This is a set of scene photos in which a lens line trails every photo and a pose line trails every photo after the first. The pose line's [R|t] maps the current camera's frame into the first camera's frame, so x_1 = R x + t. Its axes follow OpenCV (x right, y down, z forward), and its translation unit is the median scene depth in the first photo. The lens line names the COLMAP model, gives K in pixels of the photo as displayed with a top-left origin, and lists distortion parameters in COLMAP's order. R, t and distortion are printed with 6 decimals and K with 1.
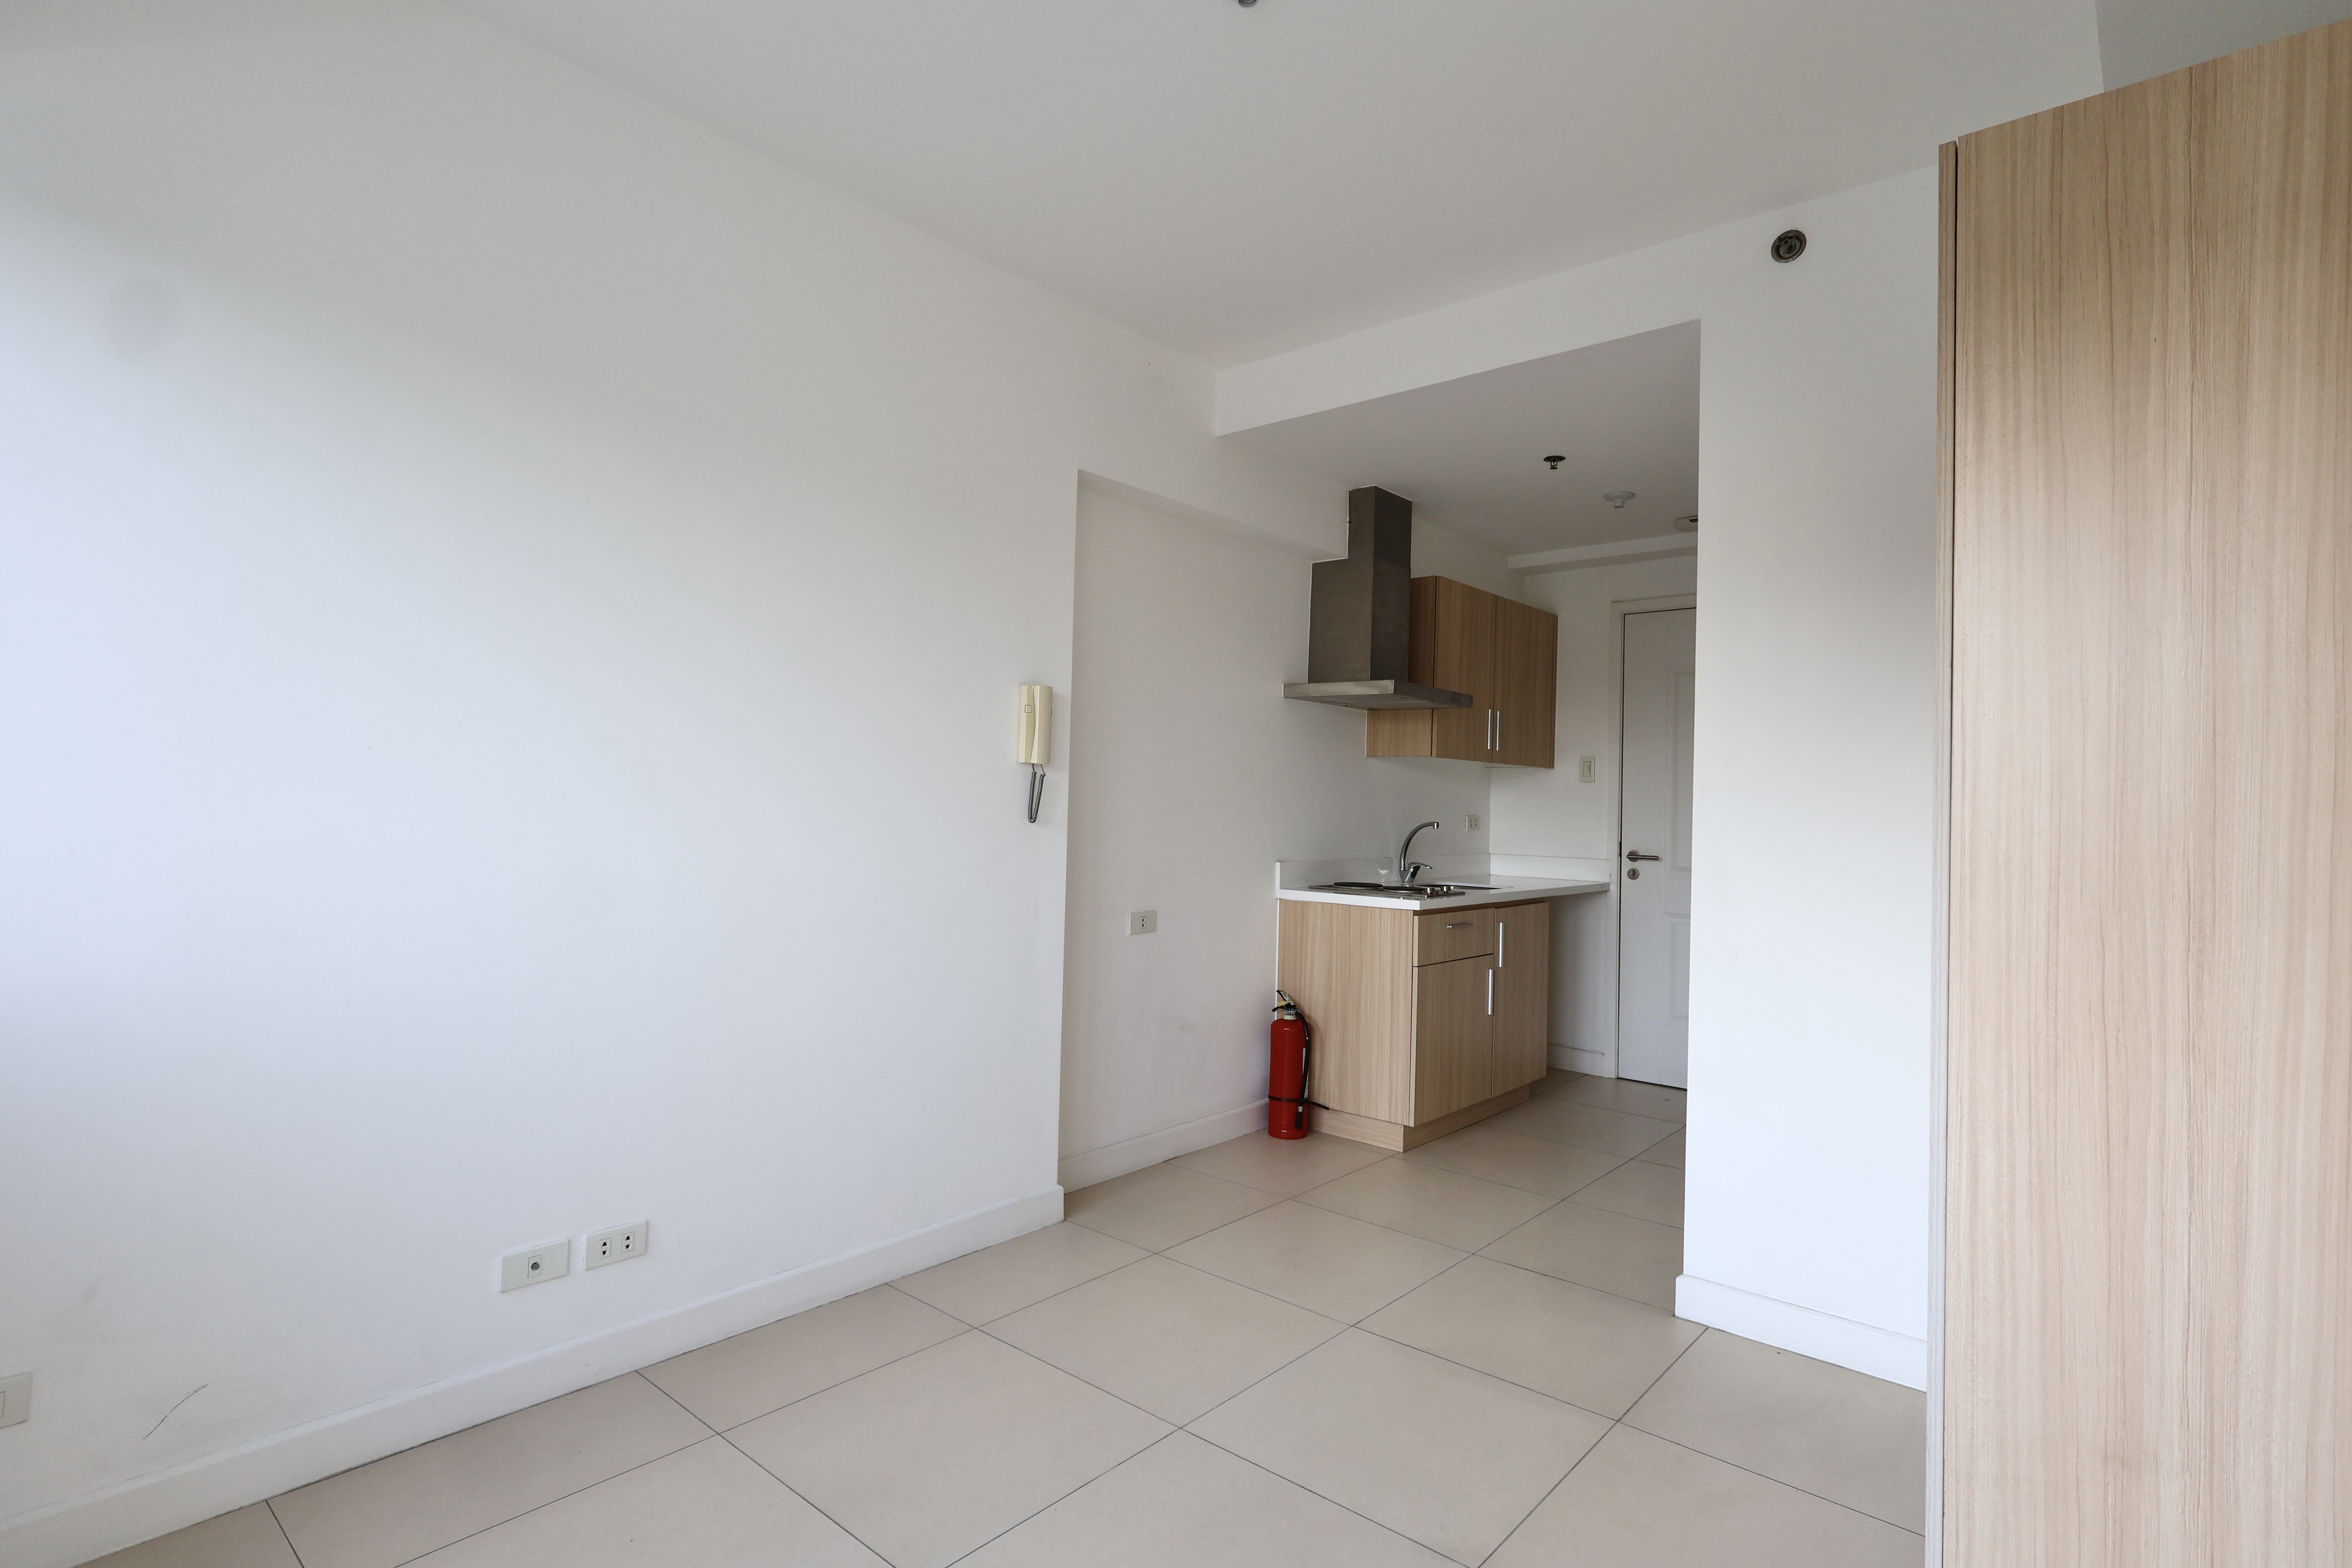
lens RADIAL K [[1151.5, 0, 1172.5], [0, 1151.5, 782.0], [0, 0, 1]] dist [-0.000910, 0.000514]
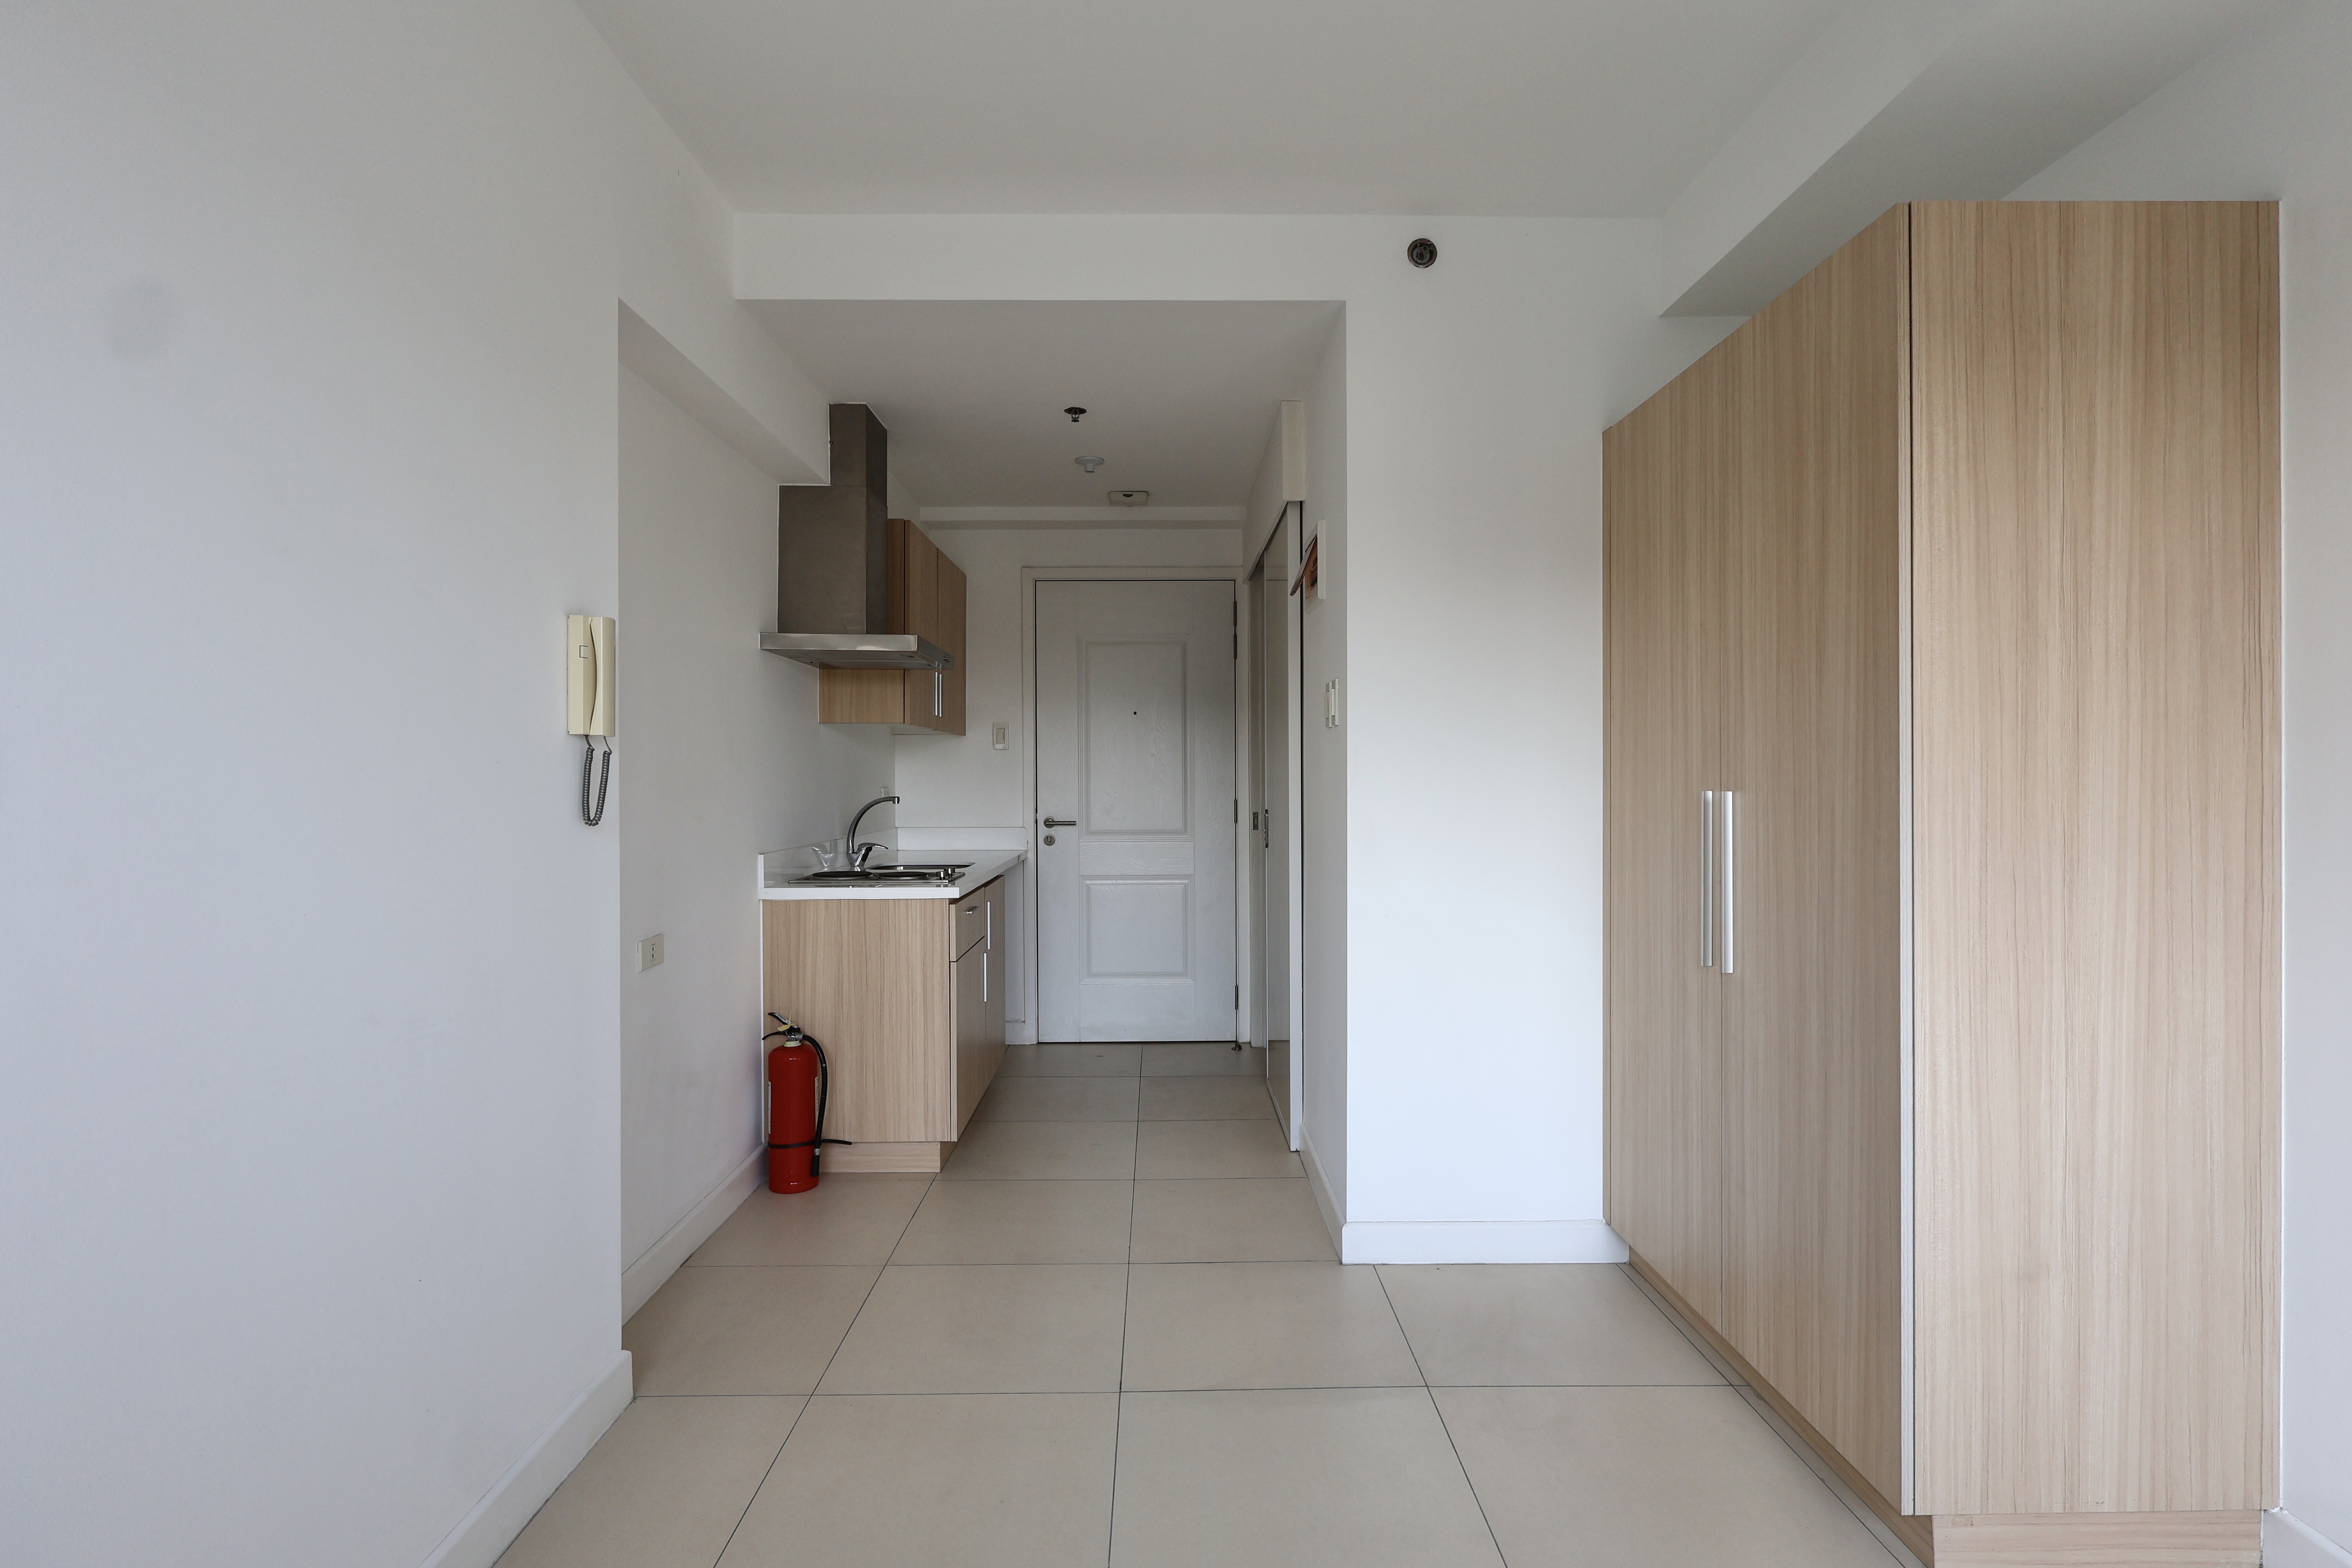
lens RADIAL K [[1151.5, 0, 1172.5], [0, 1151.5, 782.0], [0, 0, 1]] dist [-0.000910, 0.000514]
pose [[0.745552, -0.030282, 0.665760, -0.344798], [0.008866, 0.999329, 0.035525, -0.010708], [-0.666389, -0.020583, 0.745320, 0.319081]]
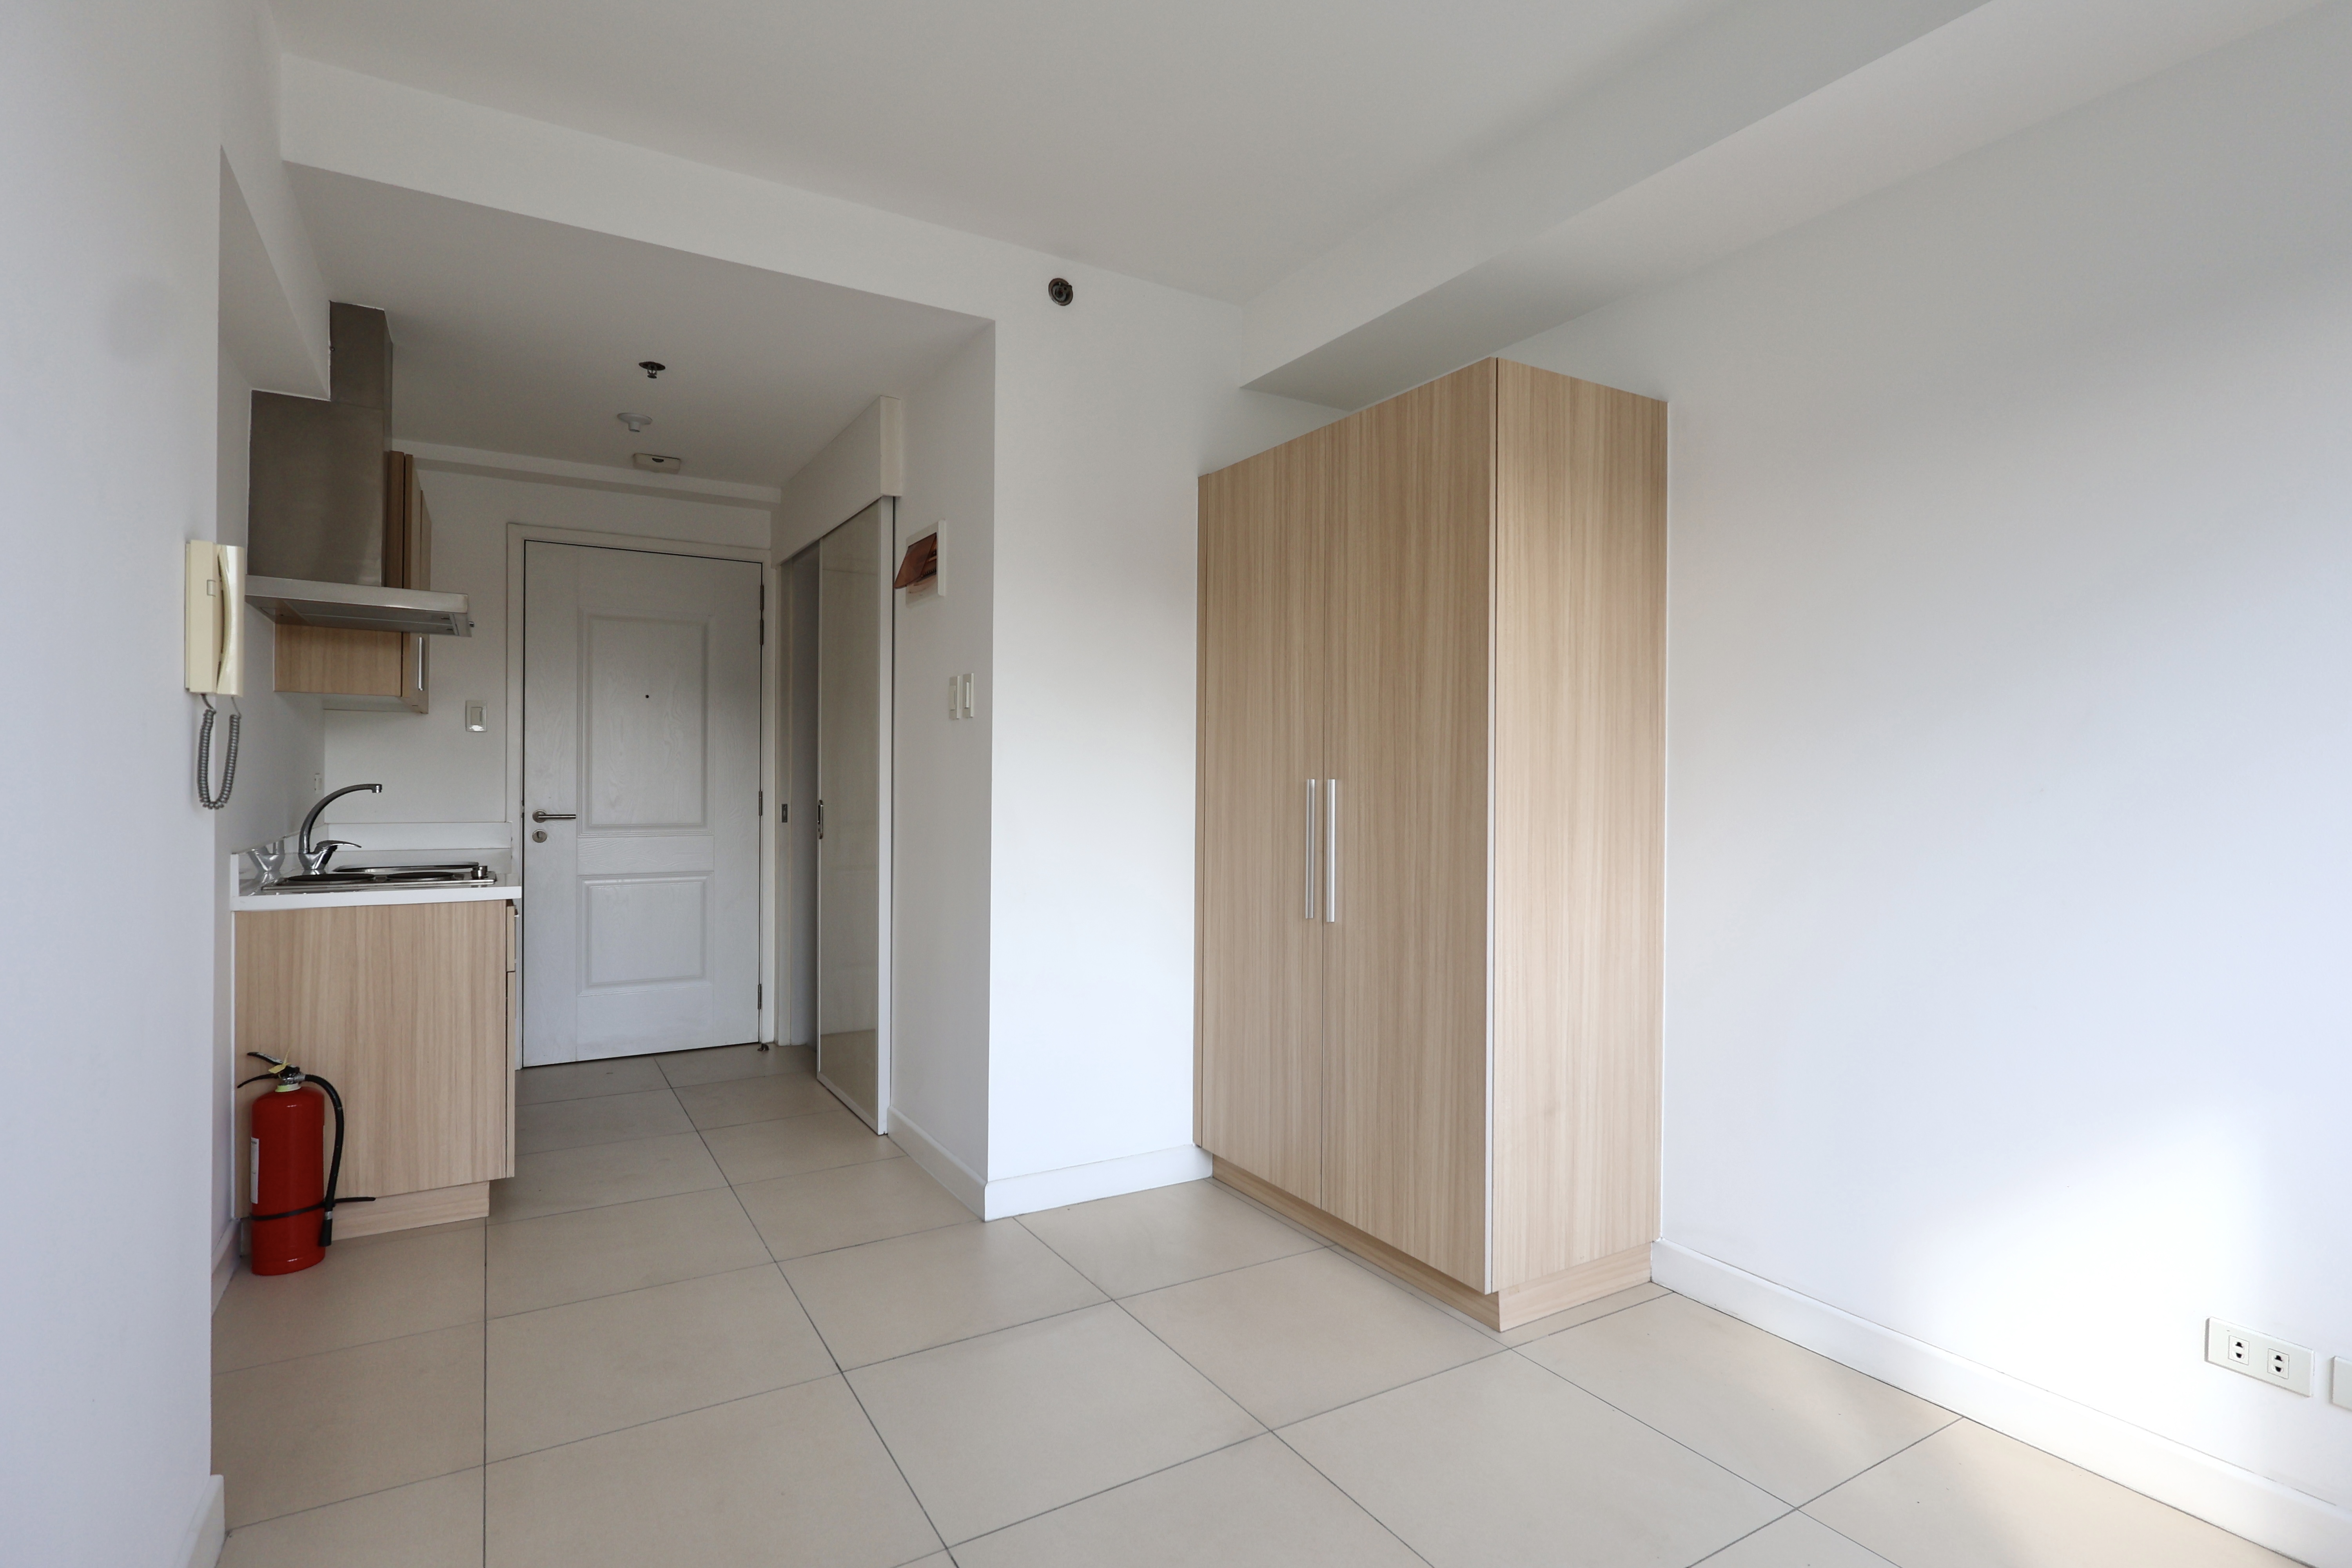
lens RADIAL K [[1151.5, 0, 1172.5], [0, 1151.5, 782.0], [0, 0, 1]] dist [-0.000910, 0.000514]
pose [[0.308293, -0.026352, 0.950926, -0.532834], [-0.018402, 0.999264, 0.033657, -0.001740], [-0.951113, -0.027875, 0.307582, 0.475015]]
